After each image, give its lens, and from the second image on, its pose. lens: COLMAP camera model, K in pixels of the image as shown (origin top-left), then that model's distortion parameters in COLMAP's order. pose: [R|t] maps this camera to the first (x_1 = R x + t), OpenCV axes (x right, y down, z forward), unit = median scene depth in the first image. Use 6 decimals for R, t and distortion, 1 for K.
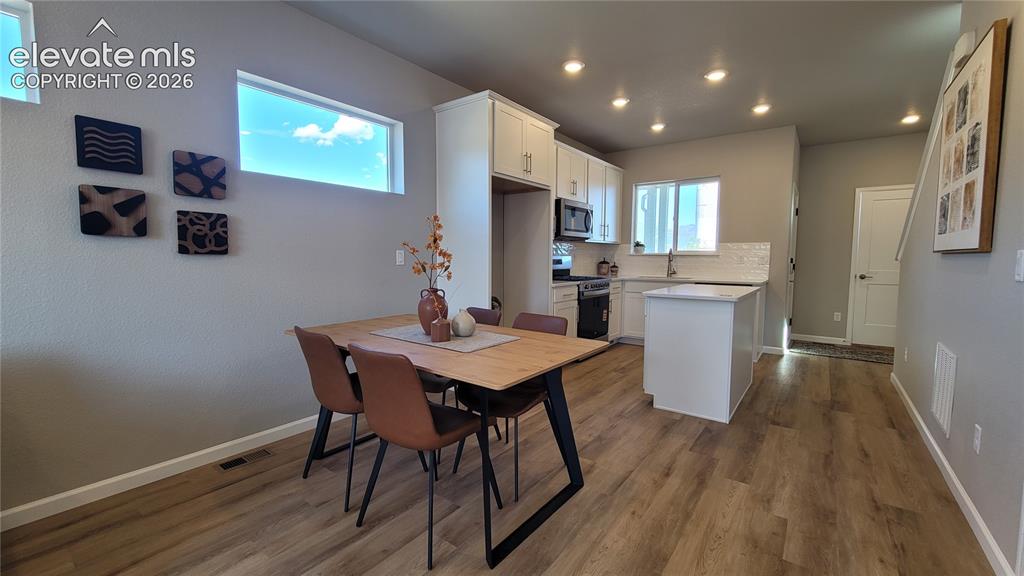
lens RADIAL K [[416.7, 0, 515.1], [0, 416.7, 288.6], [0, 0, 1]] dist [-0.001509, -0.000020]
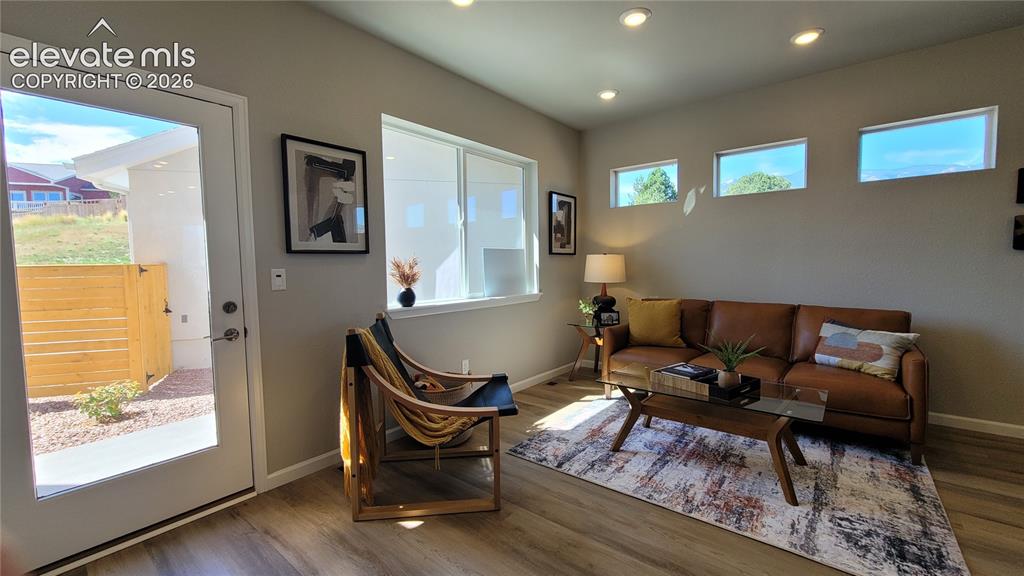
lens RADIAL K [[416.7, 0, 515.1], [0, 416.7, 288.6], [0, 0, 1]] dist [-0.001509, -0.000020]
pose [[-0.043826, 0.052107, -0.997679, 0.222669], [-0.061944, 0.996576, 0.054771, 0.014879], [0.997117, 0.064201, -0.040448, -0.303580]]
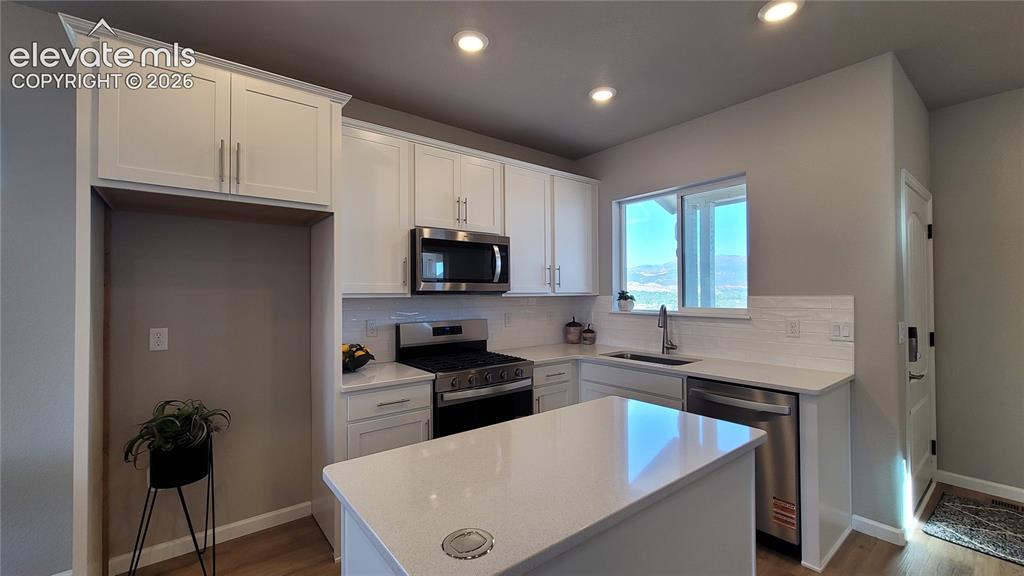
lens RADIAL K [[416.7, 0, 515.1], [0, 416.7, 288.6], [0, 0, 1]] dist [-0.001509, -0.000020]
pose [[0.966502, -0.015273, -0.256202, 0.432074], [-0.008019, 0.995943, -0.089624, -0.087677], [0.256532, 0.088676, 0.962459, 0.525524]]
